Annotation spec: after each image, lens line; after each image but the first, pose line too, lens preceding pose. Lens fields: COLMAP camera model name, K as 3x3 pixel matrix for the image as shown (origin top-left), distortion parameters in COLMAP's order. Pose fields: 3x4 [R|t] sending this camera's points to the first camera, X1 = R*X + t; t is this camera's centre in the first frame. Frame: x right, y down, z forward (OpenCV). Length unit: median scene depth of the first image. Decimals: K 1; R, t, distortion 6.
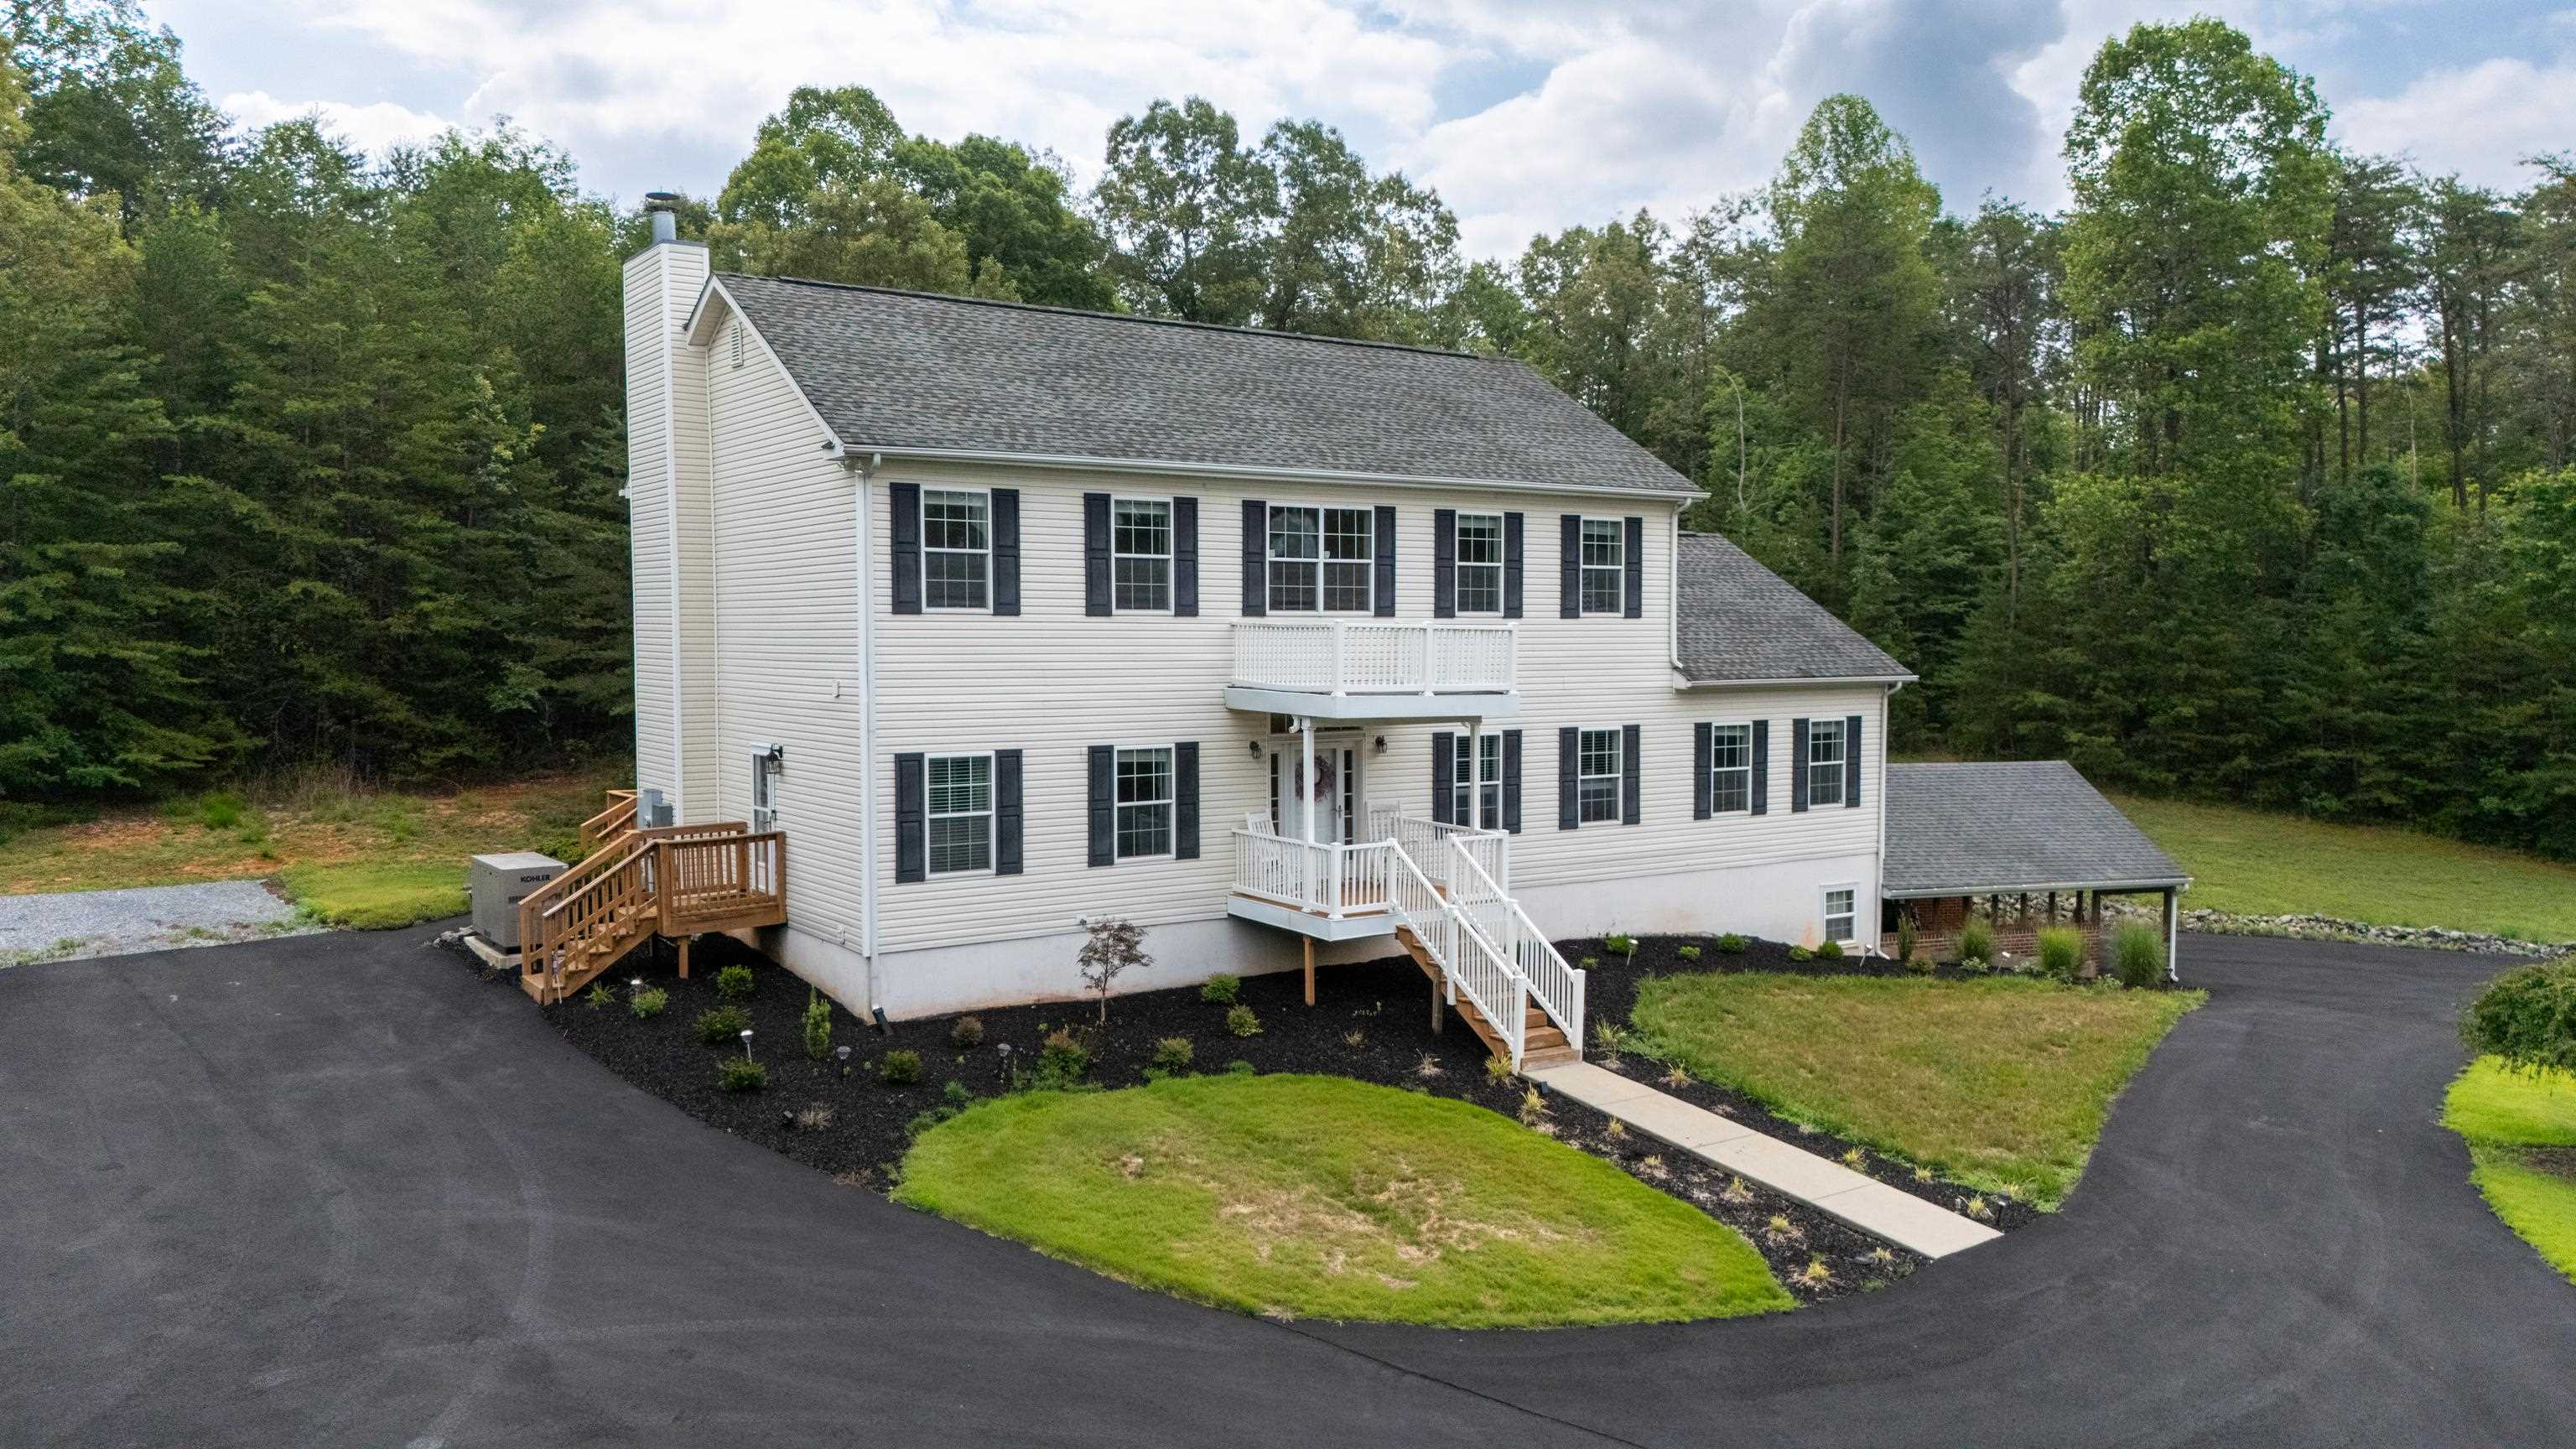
lens RADIAL K [[1905.9, 0, 1288.0], [0, 1905.9, 724.5], [0, 0, 1]] dist [0.083879, -0.084033]
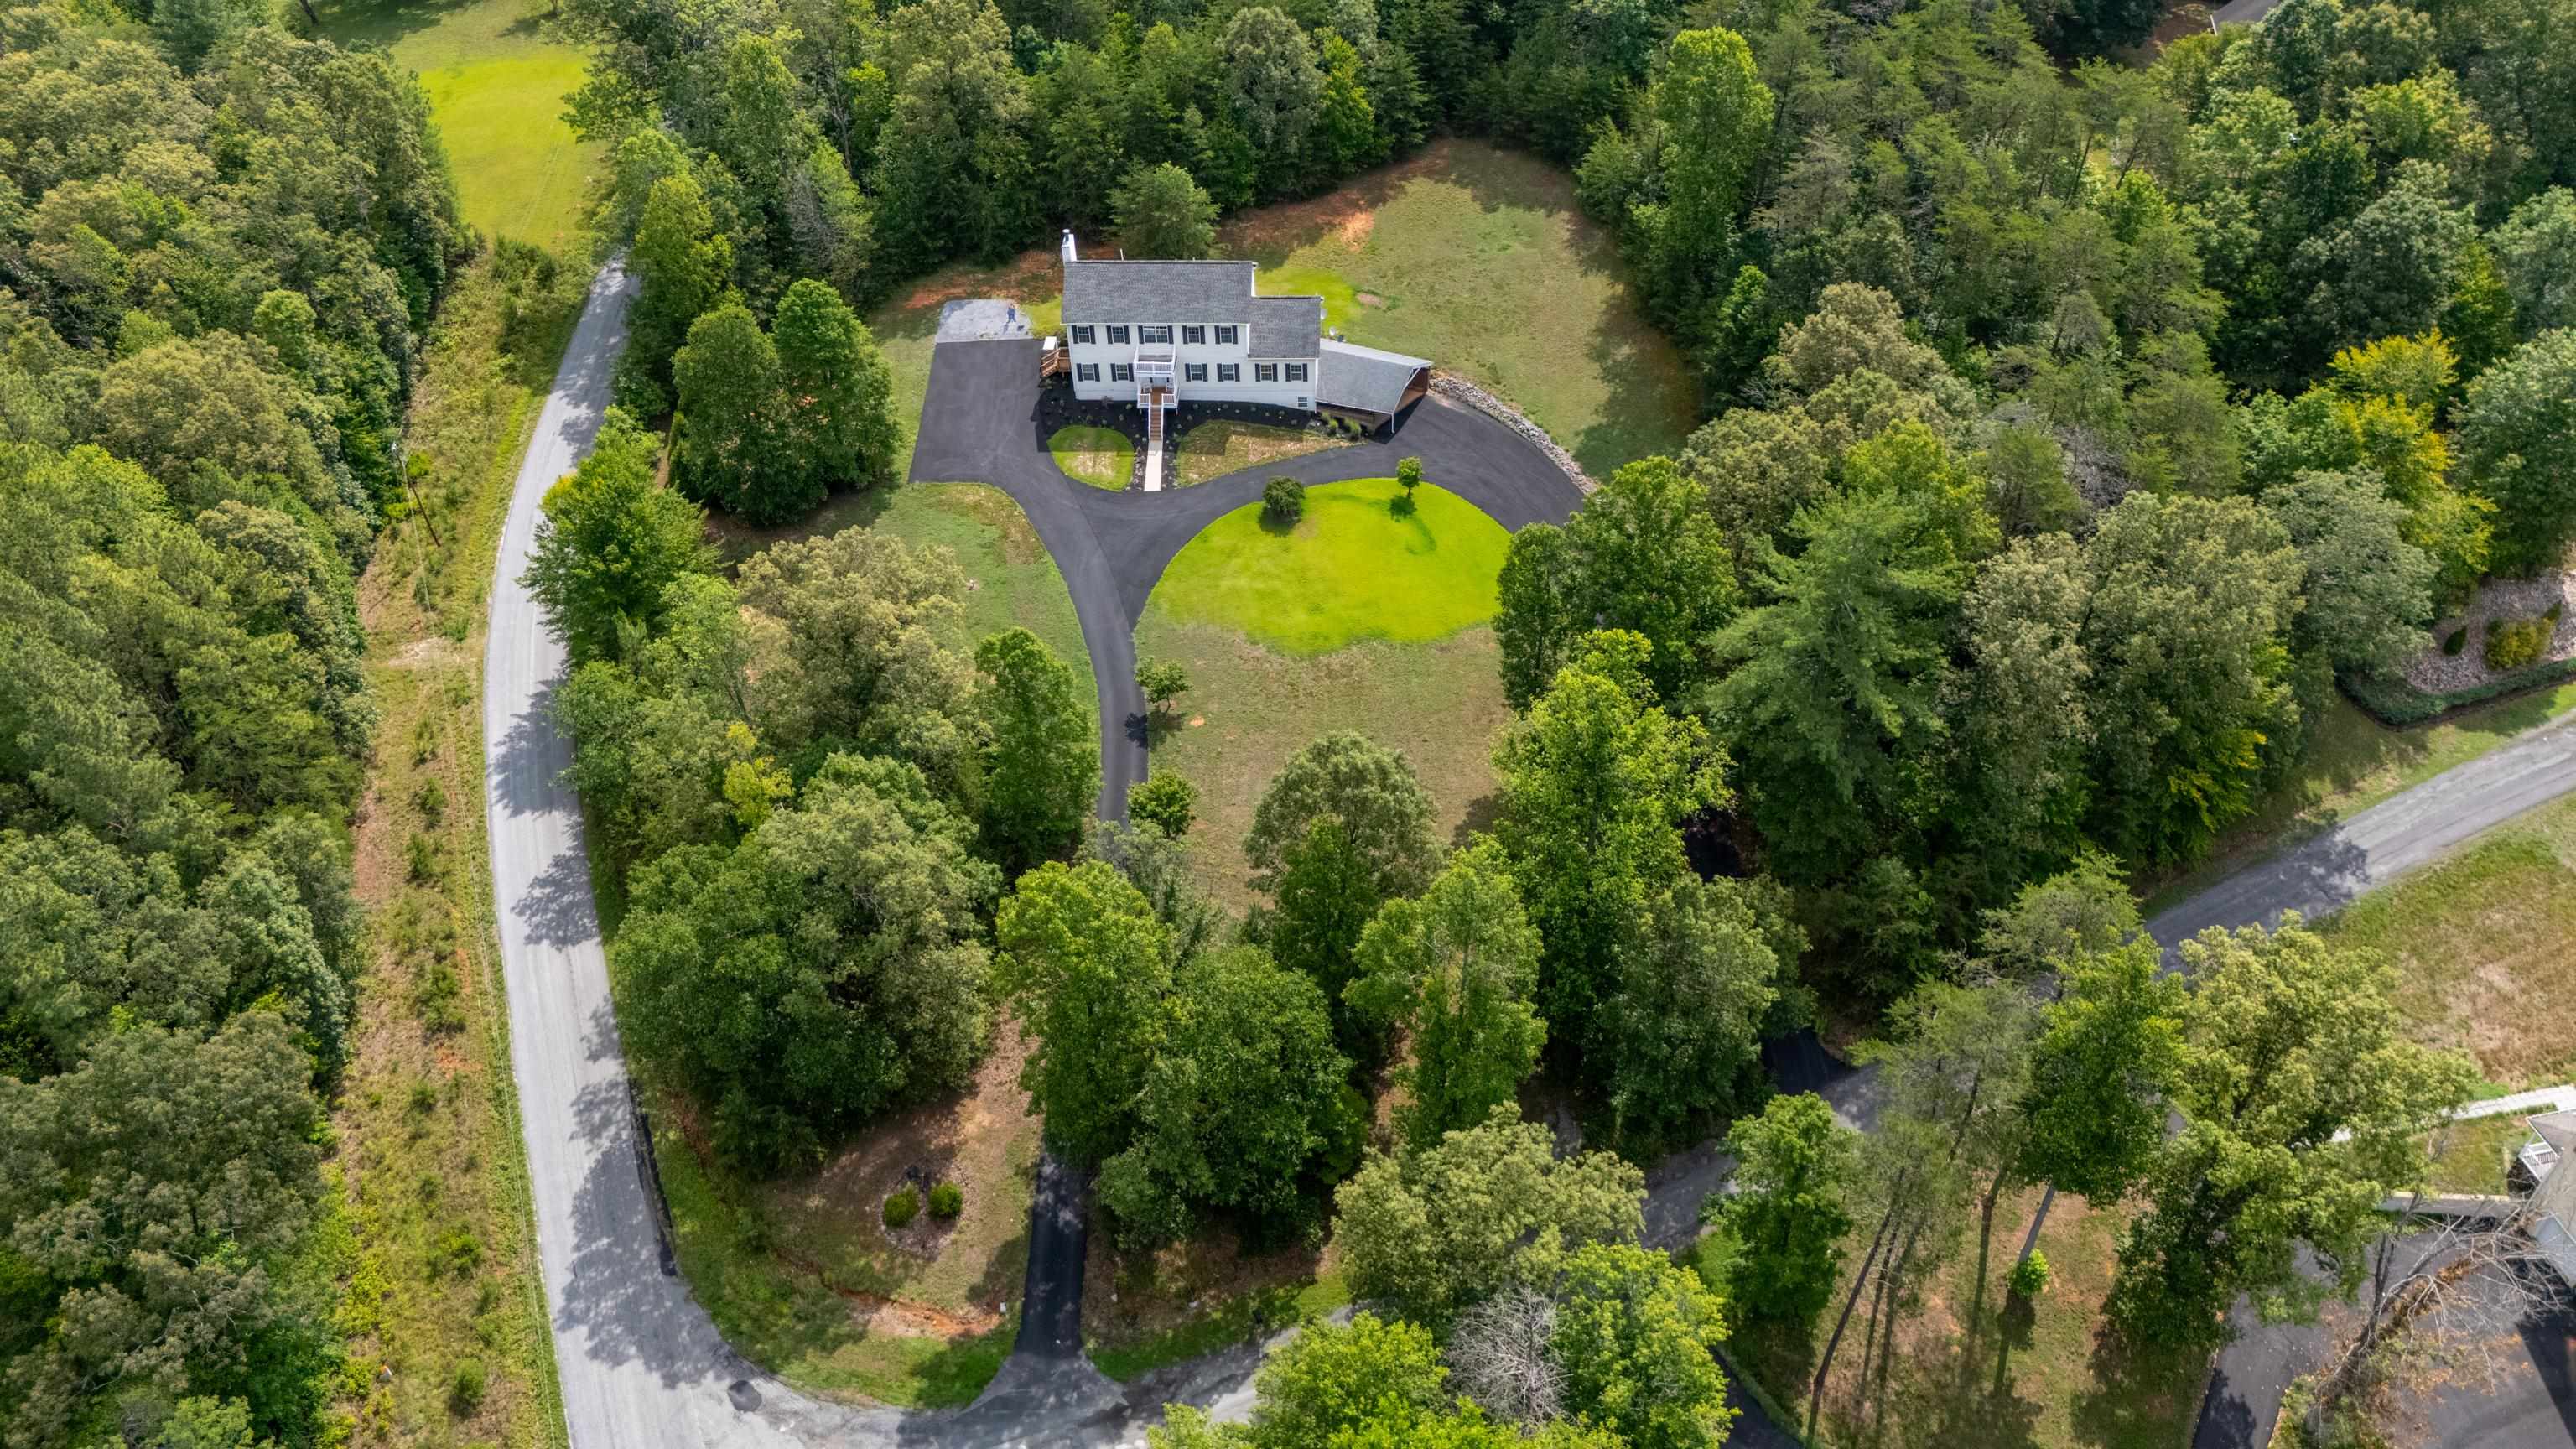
lens RADIAL K [[1899.5, 0, 1285.1], [0, 1899.5, 728.2], [0, 0, 1]] dist [0.086815, -0.116130]
pose [[0.796418, 0.387193, -0.464542, 3.253922], [0.002663, 0.765908, 0.642944, -2.708766], [0.604740, -0.513290, 0.608952, -2.646737]]
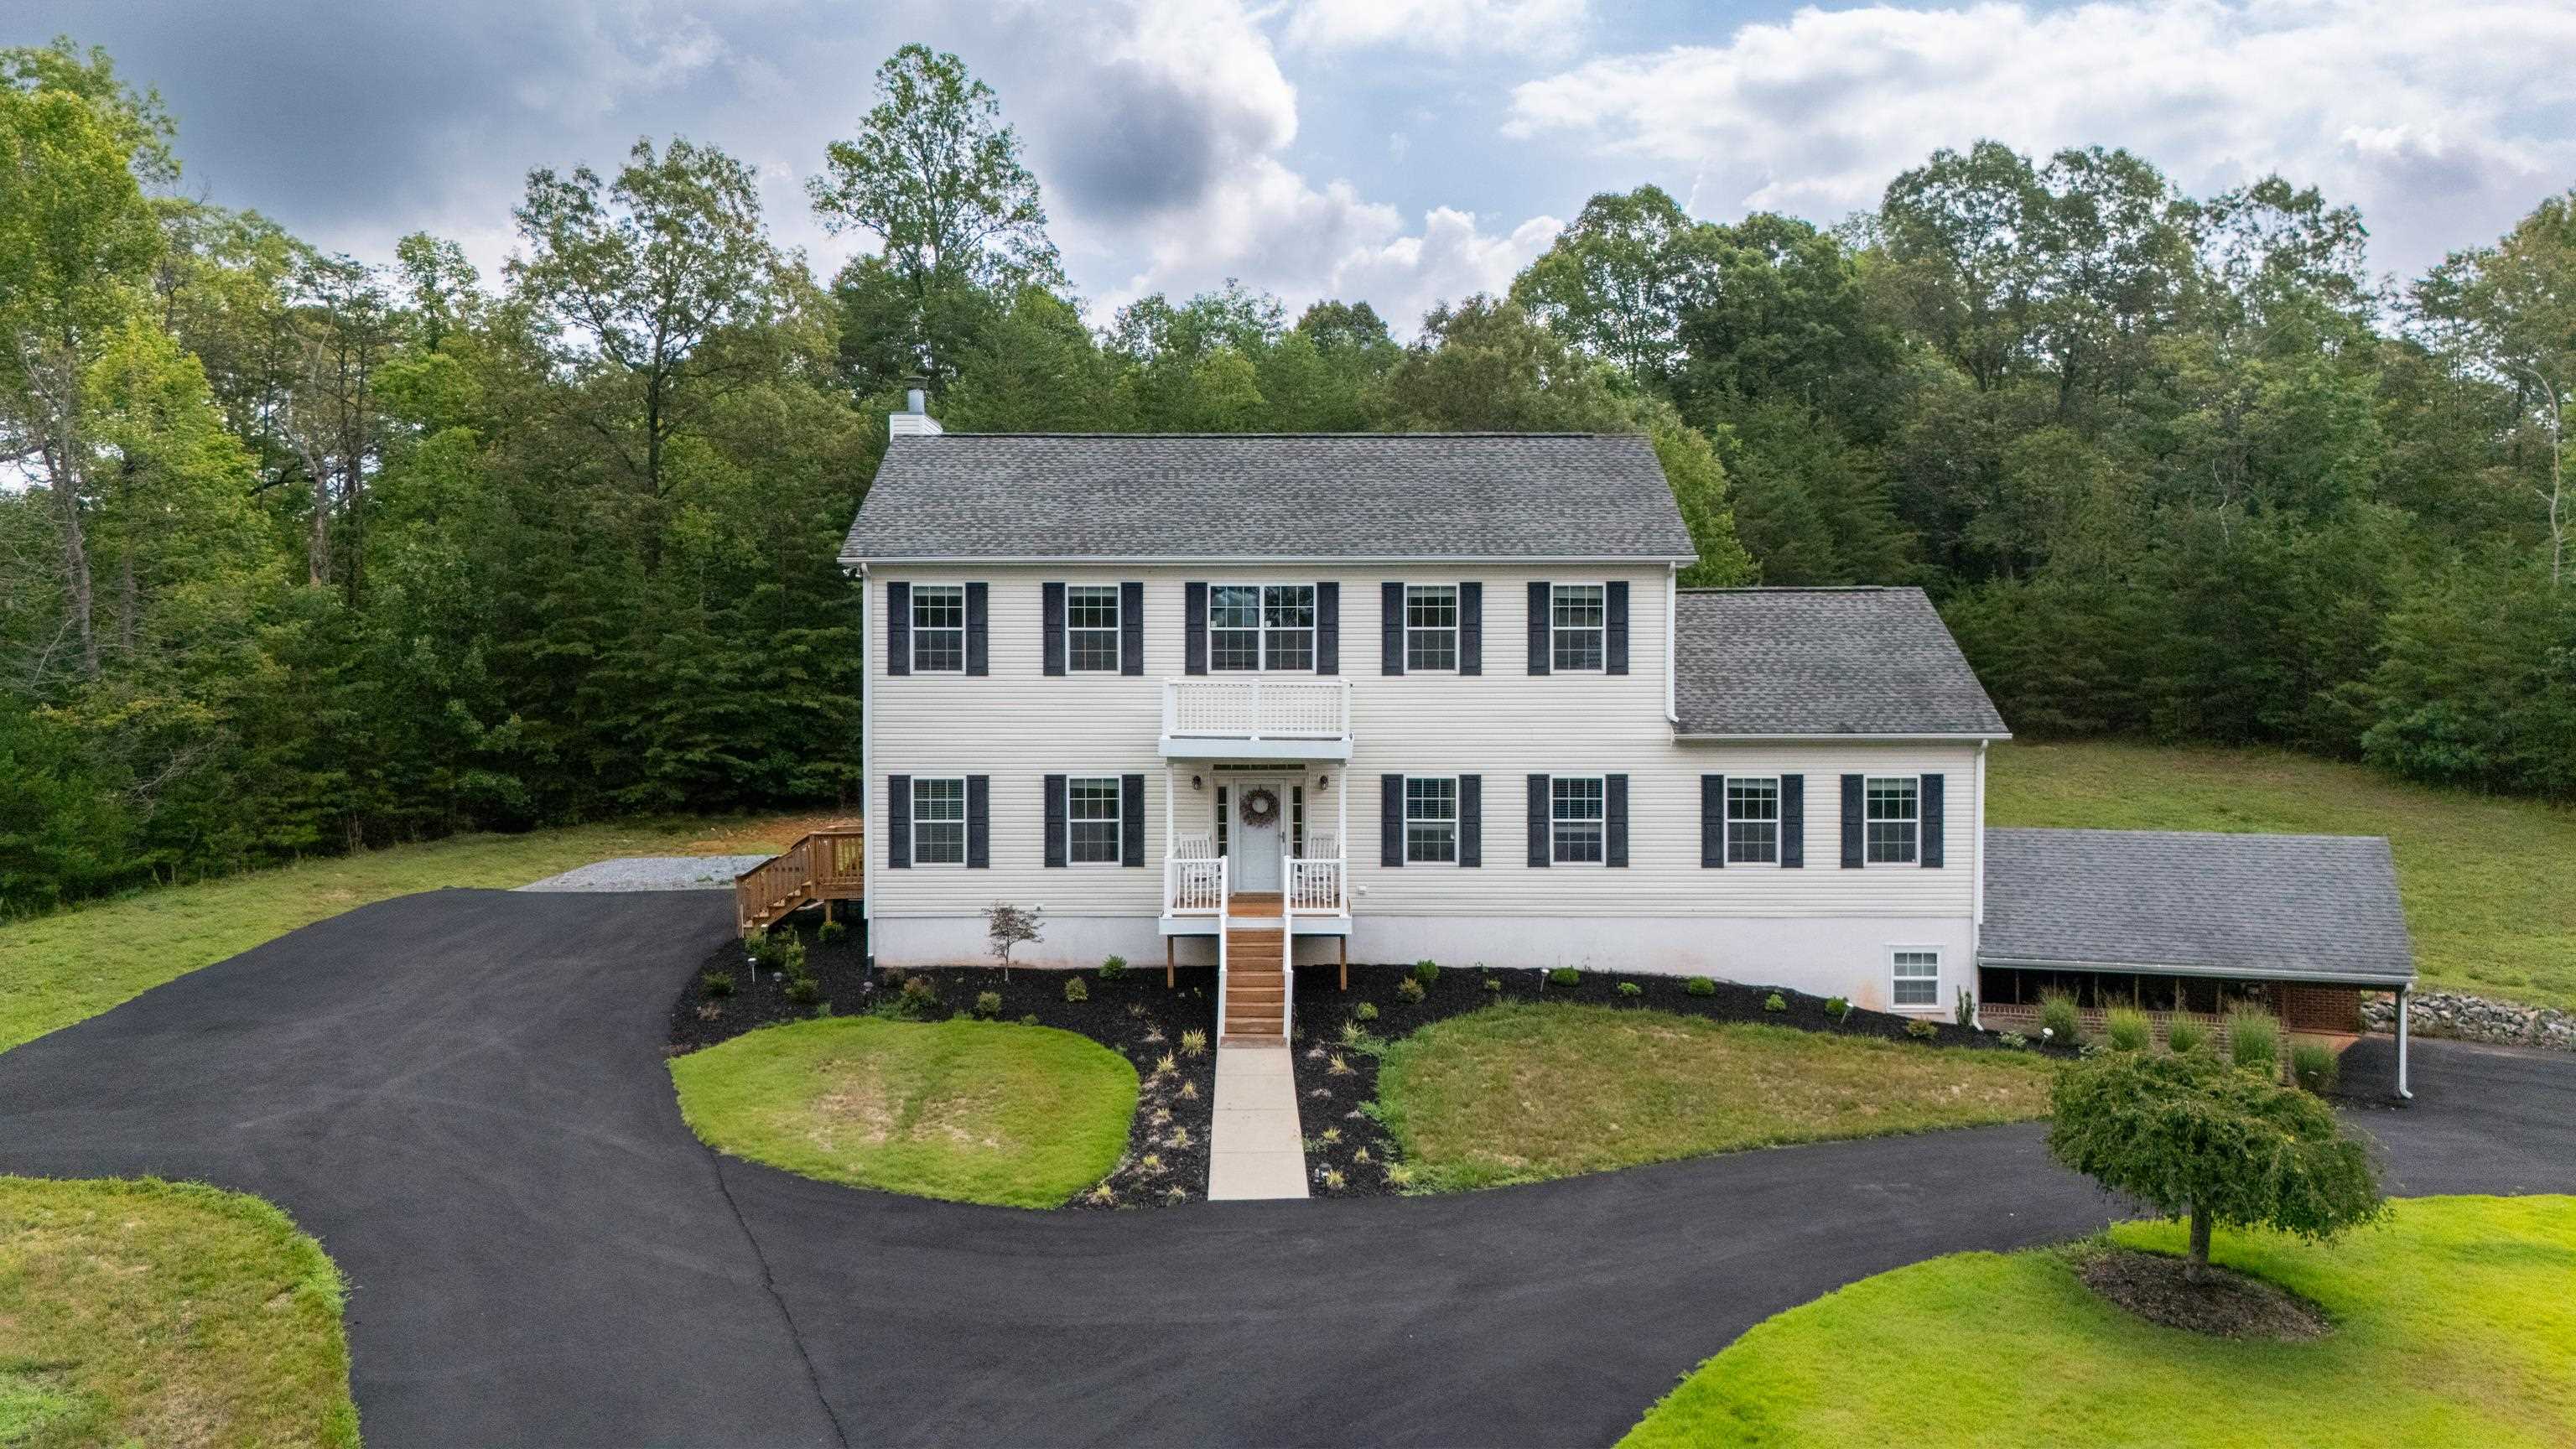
lens RADIAL K [[1898.7, 0, 1284.6], [0, 1898.7, 731.1], [0, 0, 1]] dist [0.115894, -0.184947]
pose [[0.819799, 0.012537, -0.572514, 0.721357], [-0.027176, 0.999486, -0.017028, -0.000774], [0.572006, 0.029518, 0.819718, 0.017901]]
